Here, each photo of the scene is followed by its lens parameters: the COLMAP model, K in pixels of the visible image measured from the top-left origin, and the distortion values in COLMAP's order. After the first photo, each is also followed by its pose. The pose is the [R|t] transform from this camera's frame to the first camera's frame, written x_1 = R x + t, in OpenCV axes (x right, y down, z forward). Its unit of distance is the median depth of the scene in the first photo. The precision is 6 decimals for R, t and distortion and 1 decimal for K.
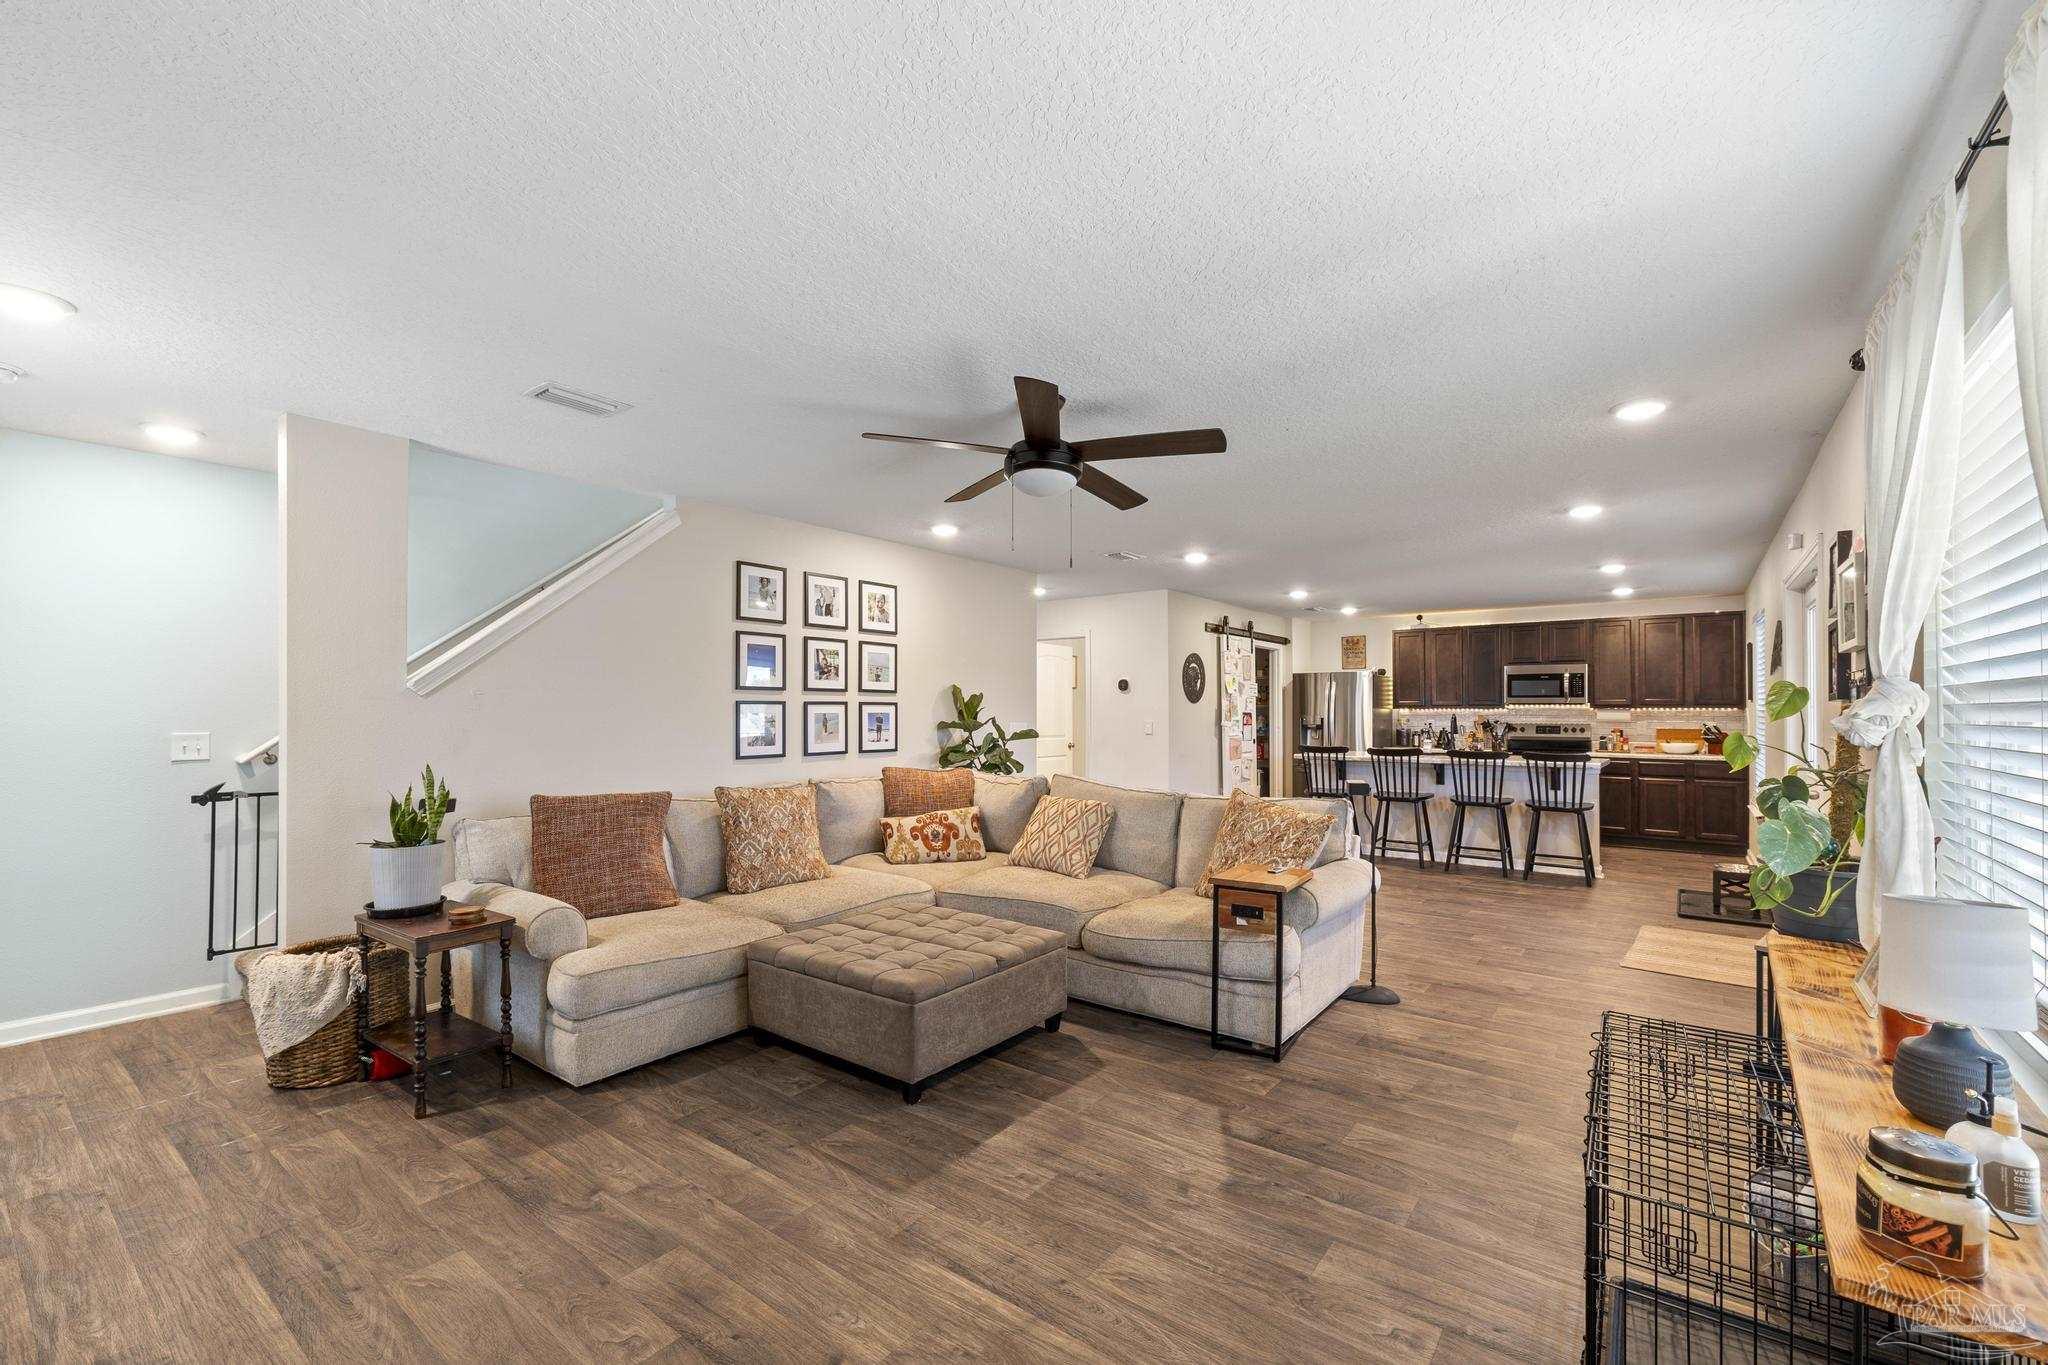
lens RADIAL K [[872.8, 0, 1008.0], [0, 872.8, 699.7], [0, 0, 1]] dist [0.005585, -0.001435]
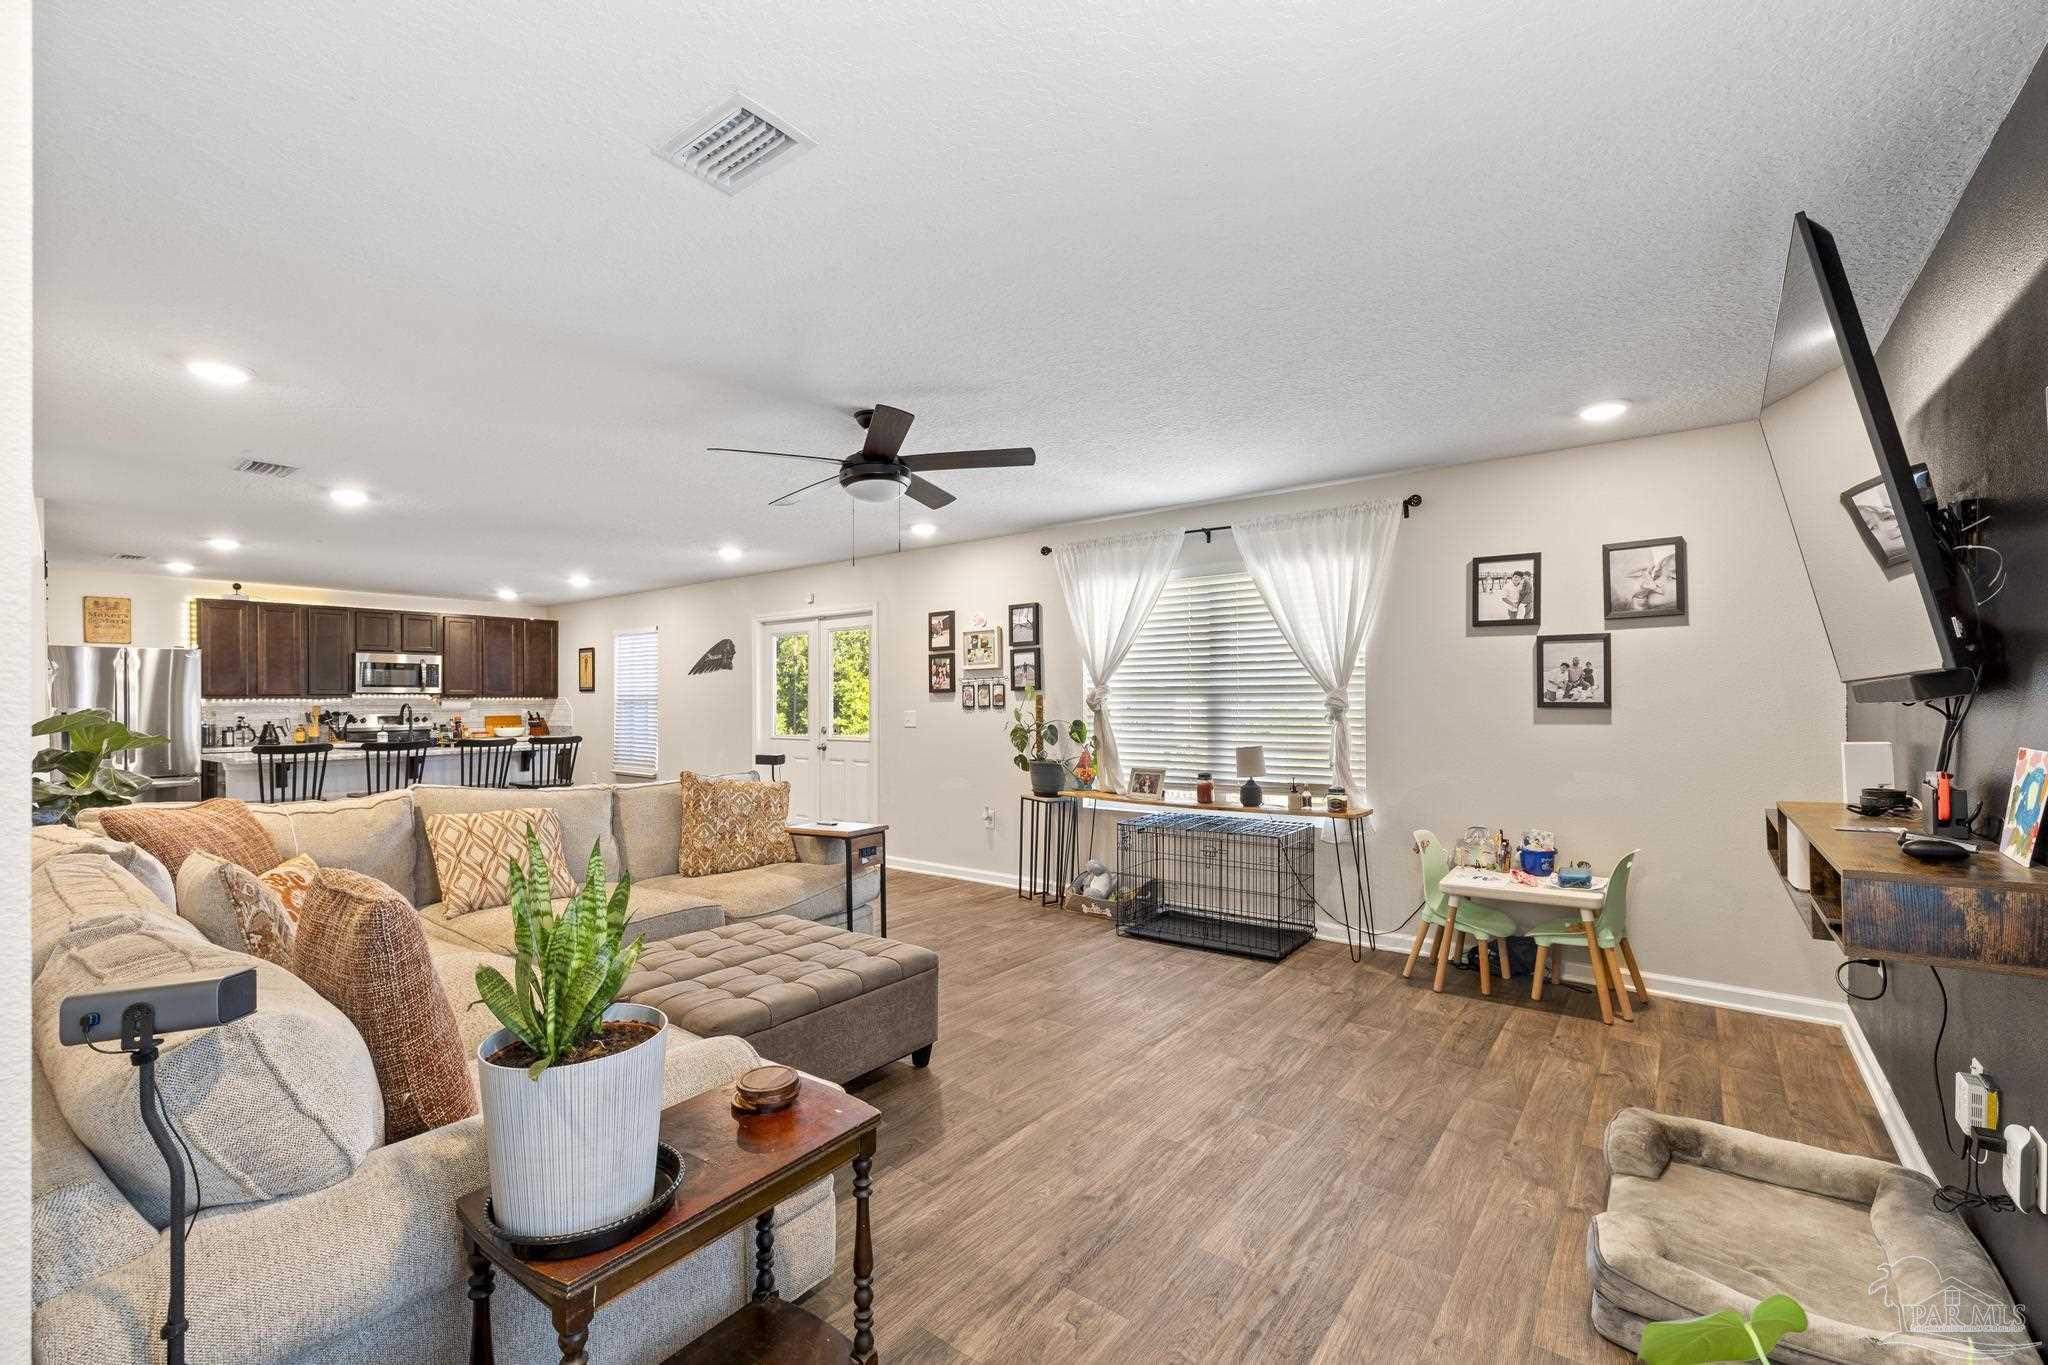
lens RADIAL K [[872.8, 0, 1025.6], [0, 872.8, 702.6], [0, 0, 1]] dist [0.005585, -0.001435]
pose [[0.005282, -0.003392, 0.999980, -0.405356], [-0.007122, 0.999969, 0.003430, 0.006669], [-0.999961, -0.007140, 0.005257, 0.305289]]
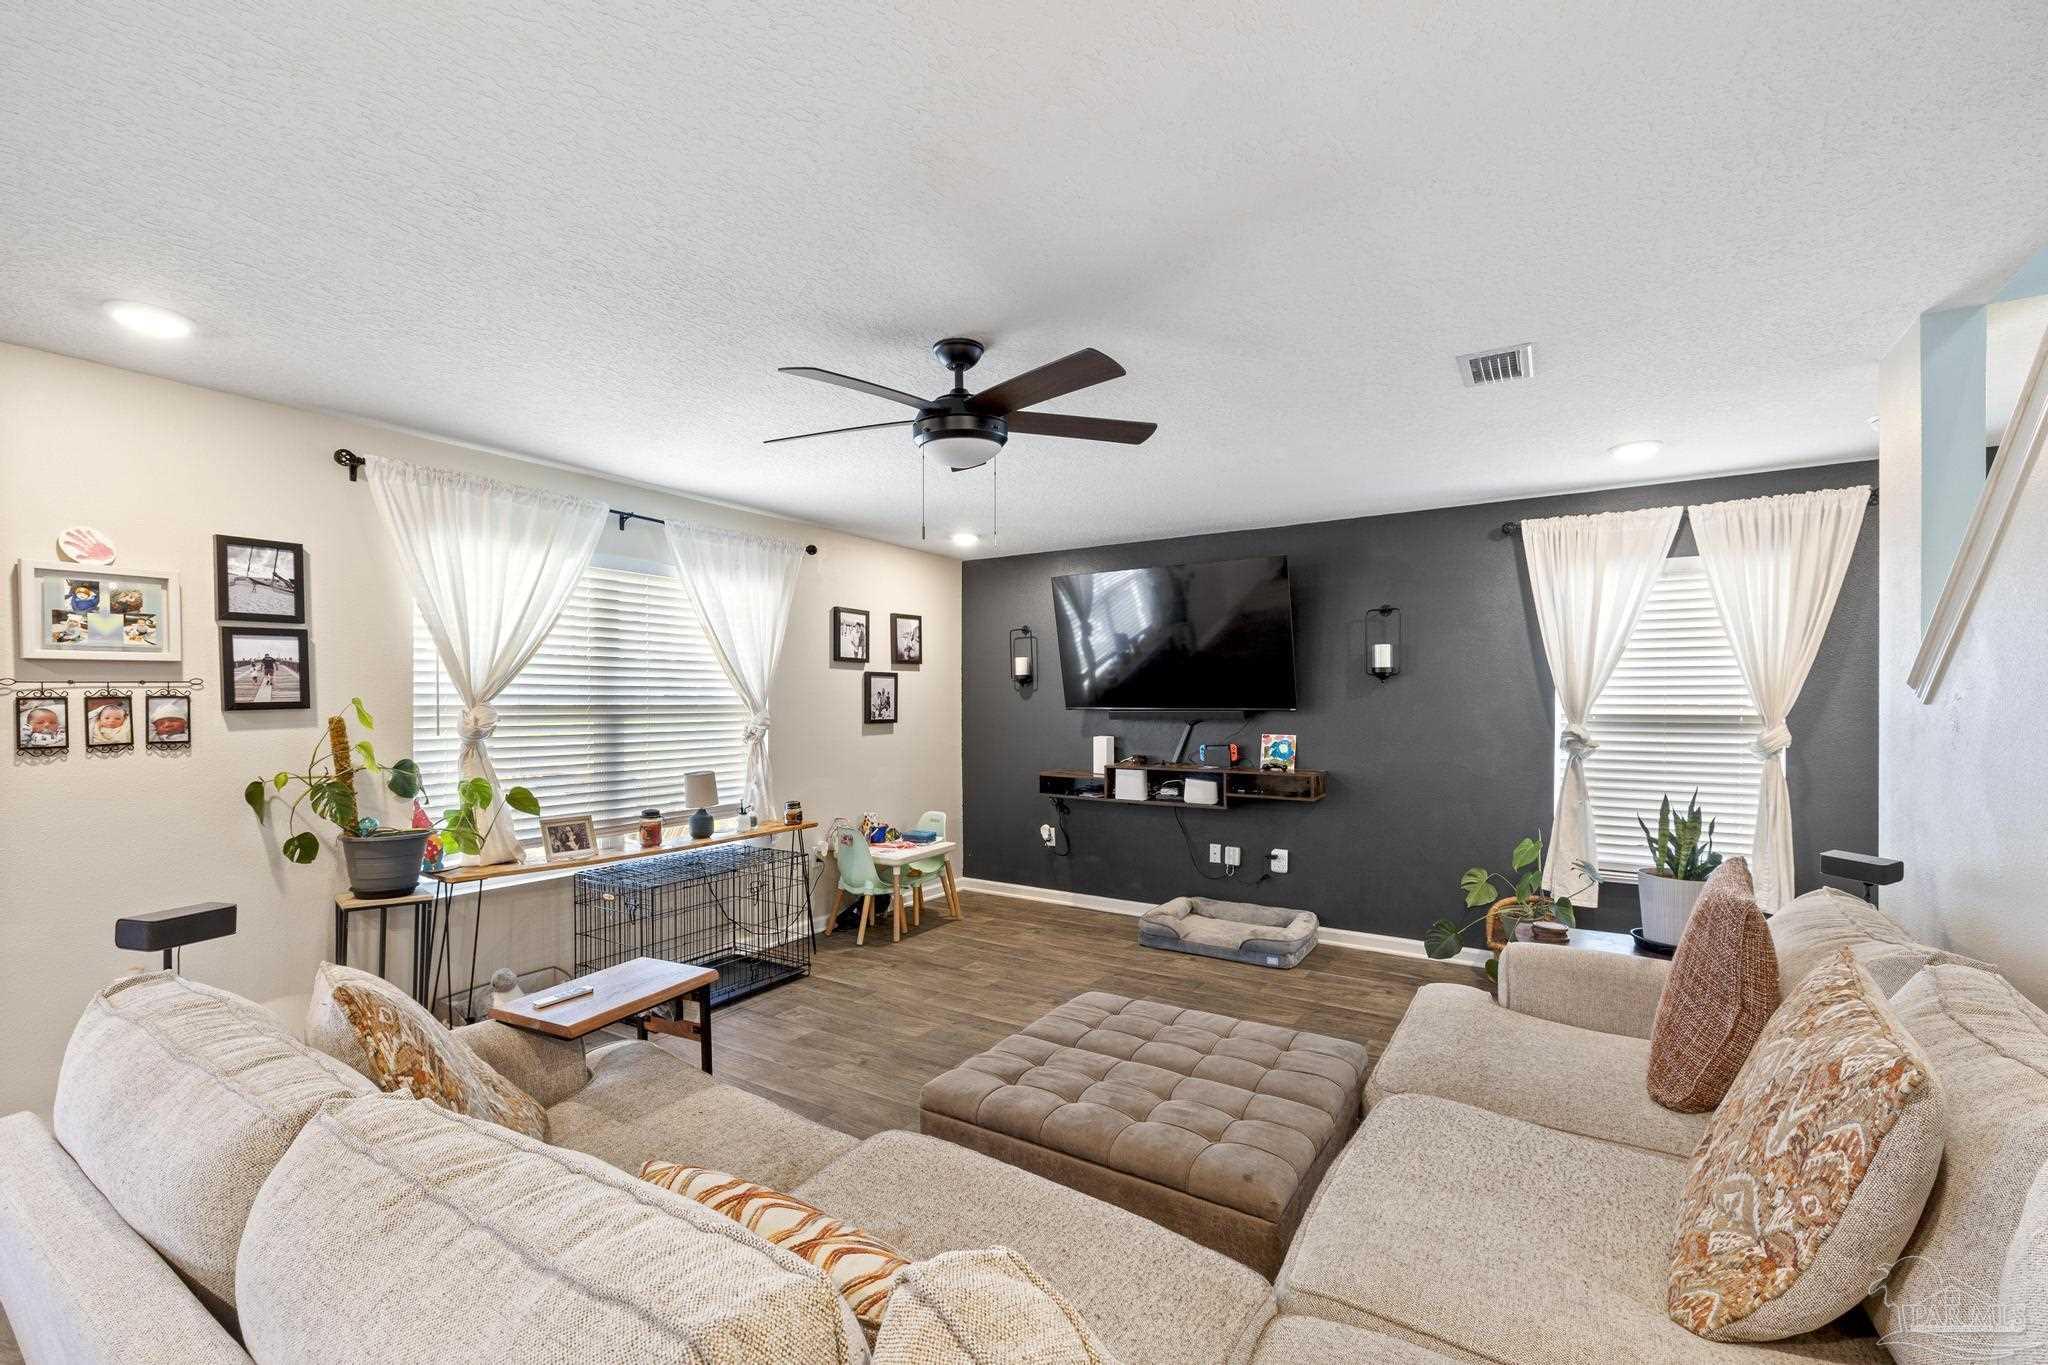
lens RADIAL K [[872.8, 0, 1006.3], [0, 872.8, 705.3], [0, 0, 1]] dist [0.005585, -0.001435]
pose [[-0.997305, -0.001632, -0.073351, 0.024212], [-0.001200, 0.999982, -0.005931, -0.000853], [0.073359, -0.005827, -0.997289, 0.696631]]
